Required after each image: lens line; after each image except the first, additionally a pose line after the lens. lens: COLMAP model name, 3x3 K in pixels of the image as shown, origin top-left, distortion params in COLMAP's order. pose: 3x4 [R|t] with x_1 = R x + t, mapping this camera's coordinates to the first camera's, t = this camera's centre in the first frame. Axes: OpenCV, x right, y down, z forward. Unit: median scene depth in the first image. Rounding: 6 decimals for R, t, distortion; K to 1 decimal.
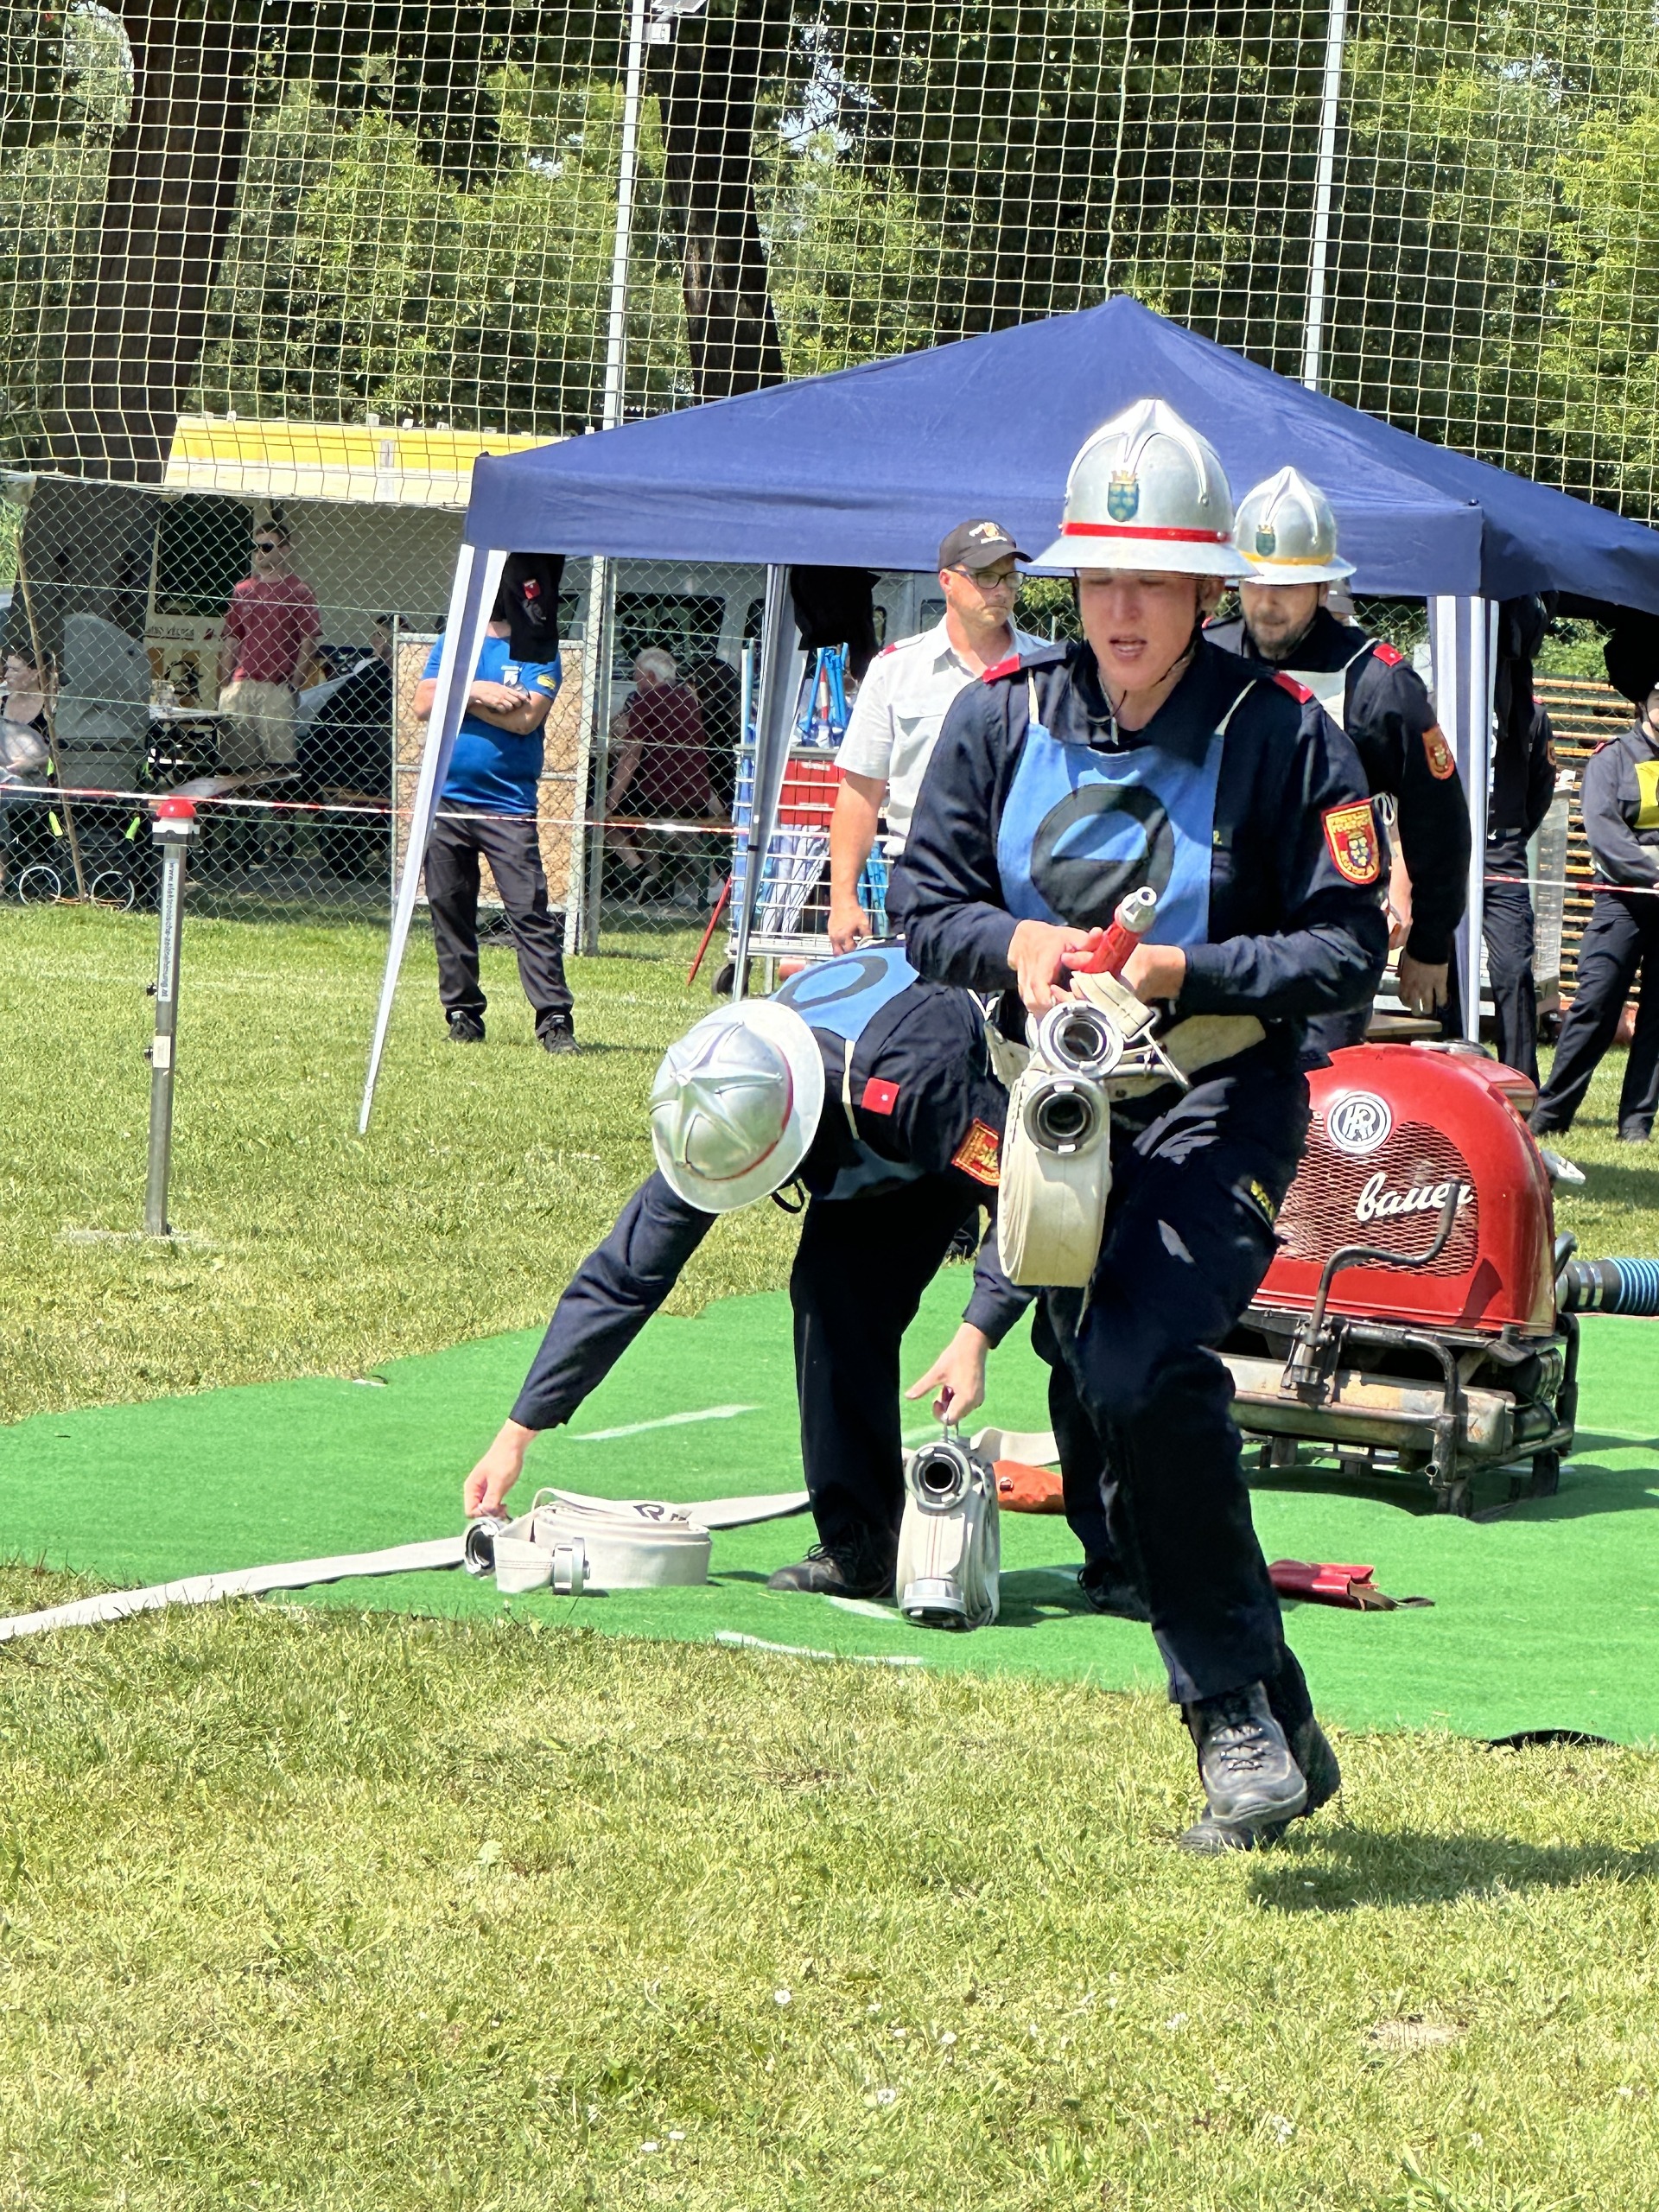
lens RADIAL K [[9285.6, 0, 829.1], [0, 9285.6, 1106.7], [0, 0, 1]] dist [-0.304159, 0.000000]
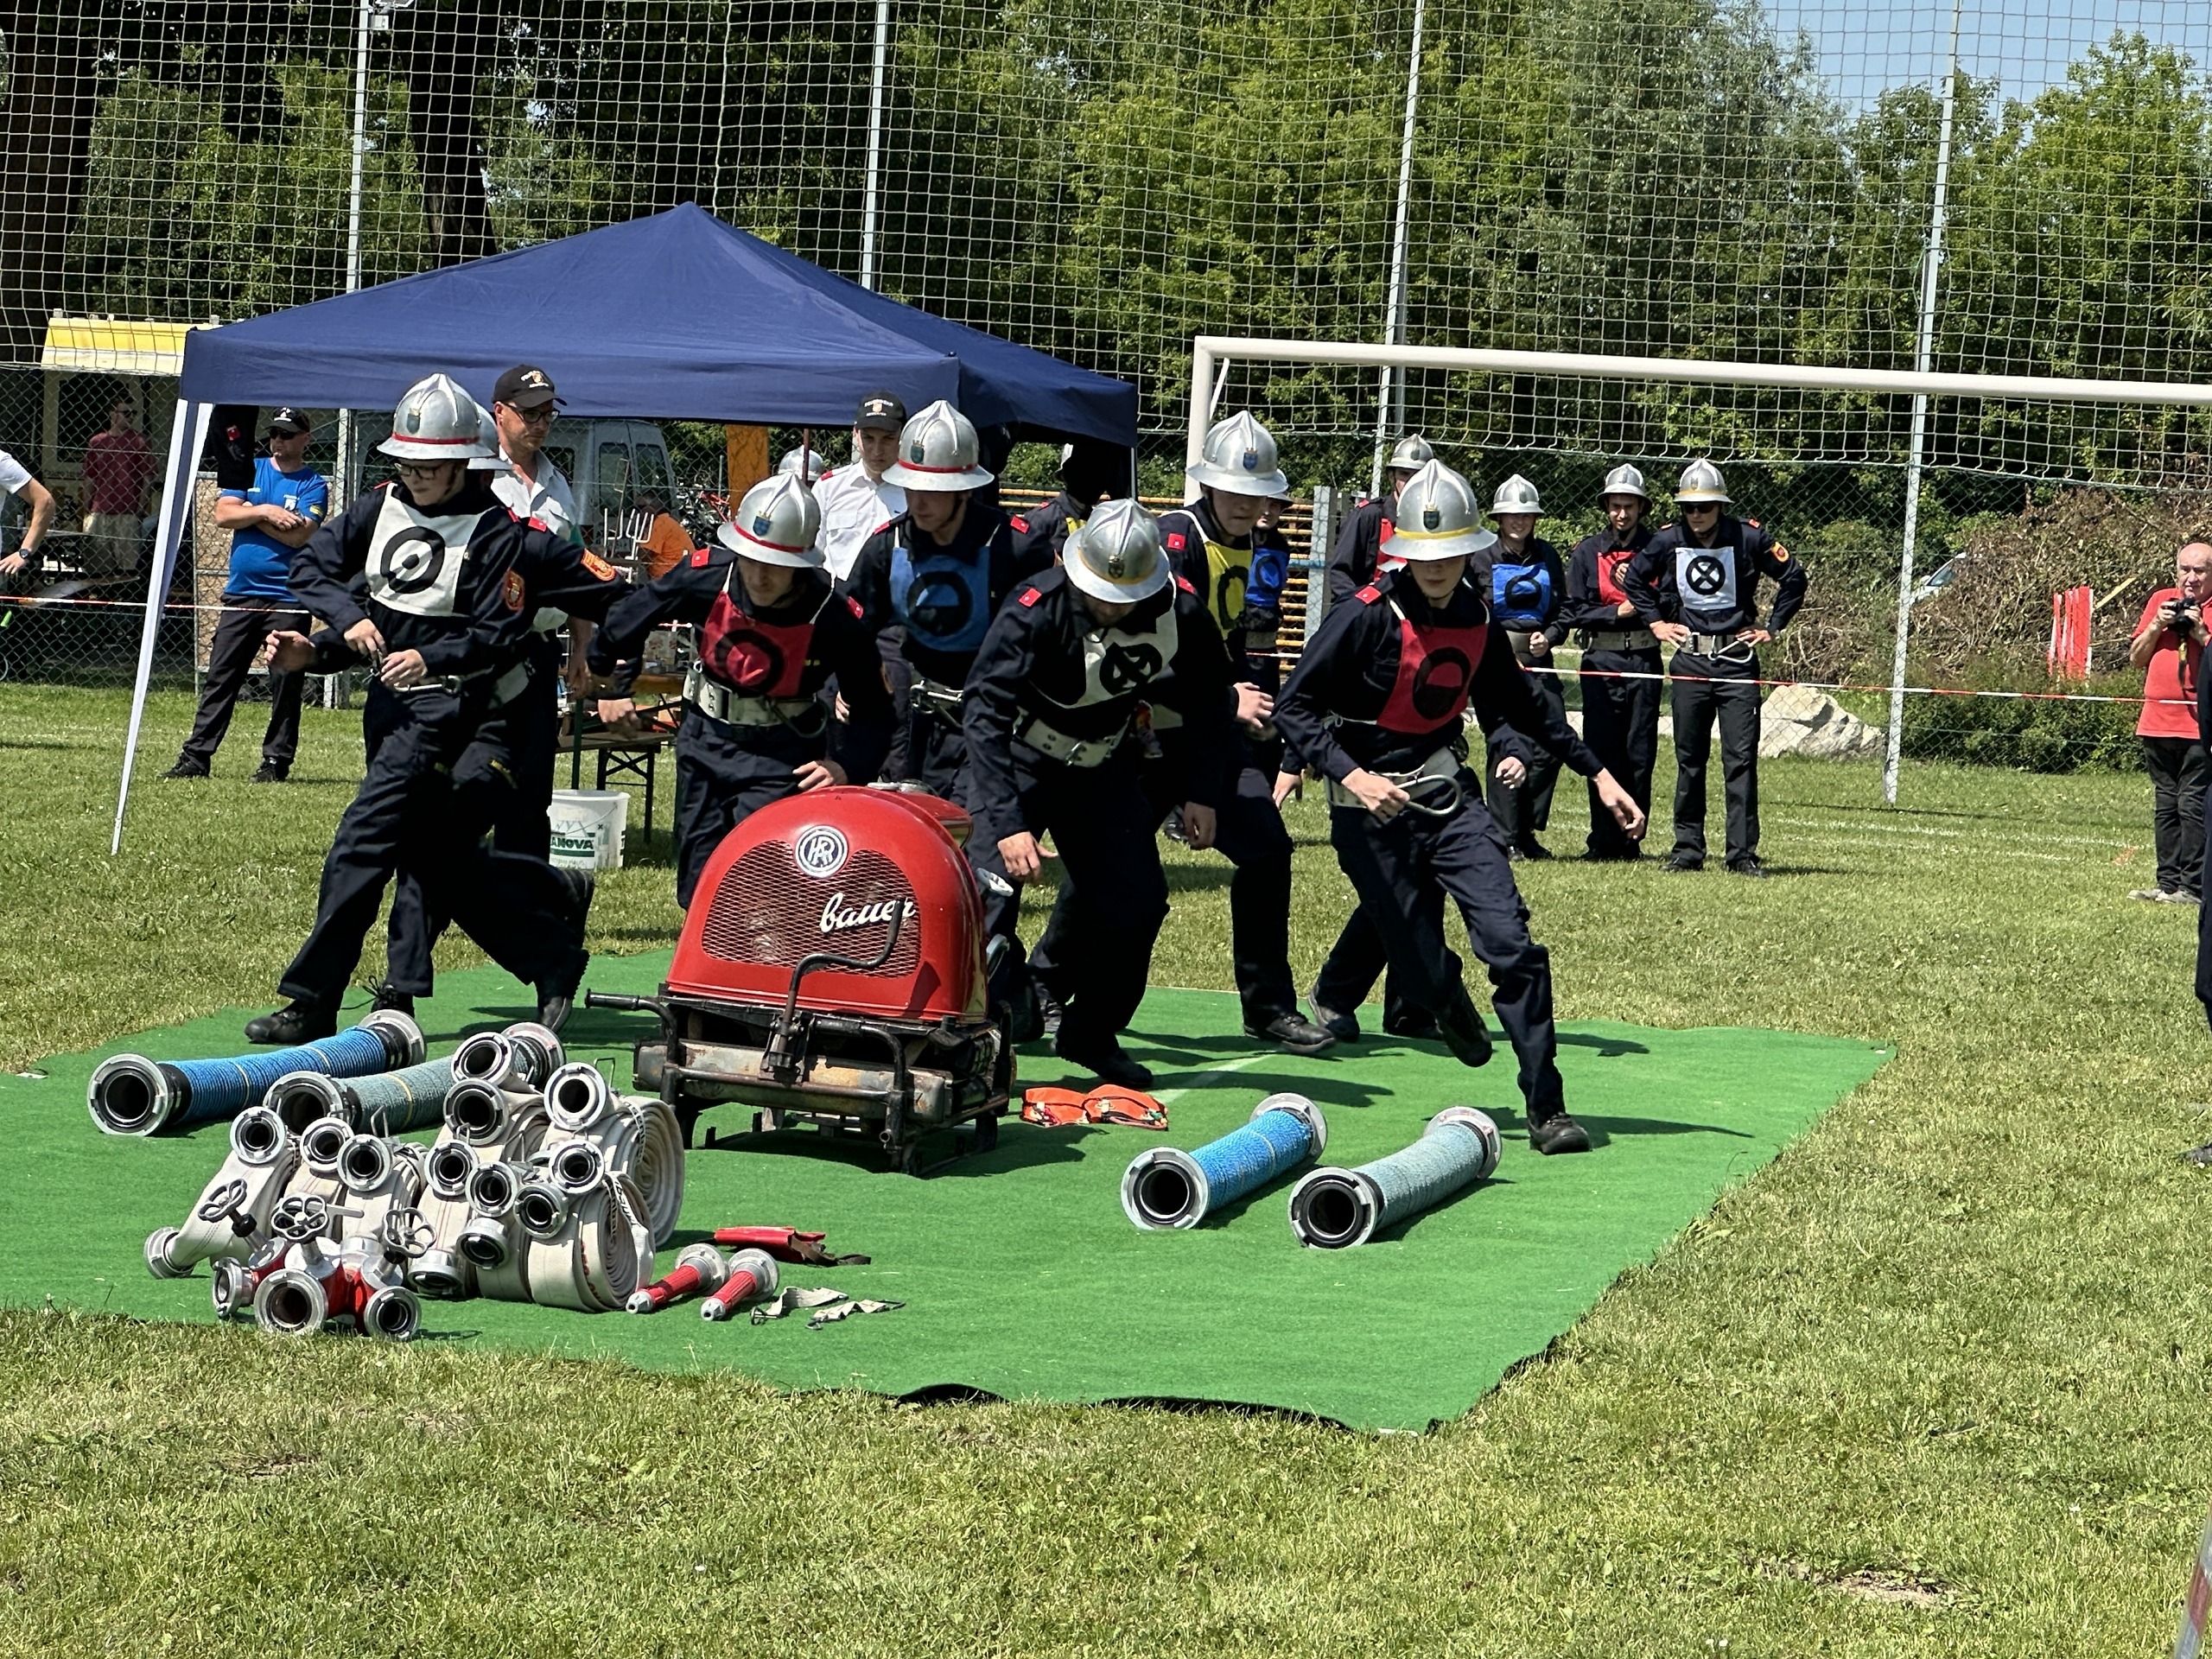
lens RADIAL K [[6537.5, 0, 1106.9], [0, 6537.5, 827.3], [0, 0, 1]] dist [-0.103257, 0.000000]
pose [[0.996530, -0.018815, 0.081085, 0.024974], [0.018476, 0.999817, 0.004930, -0.005086], [-0.081163, -0.003415, 0.996695, 0.139881]]
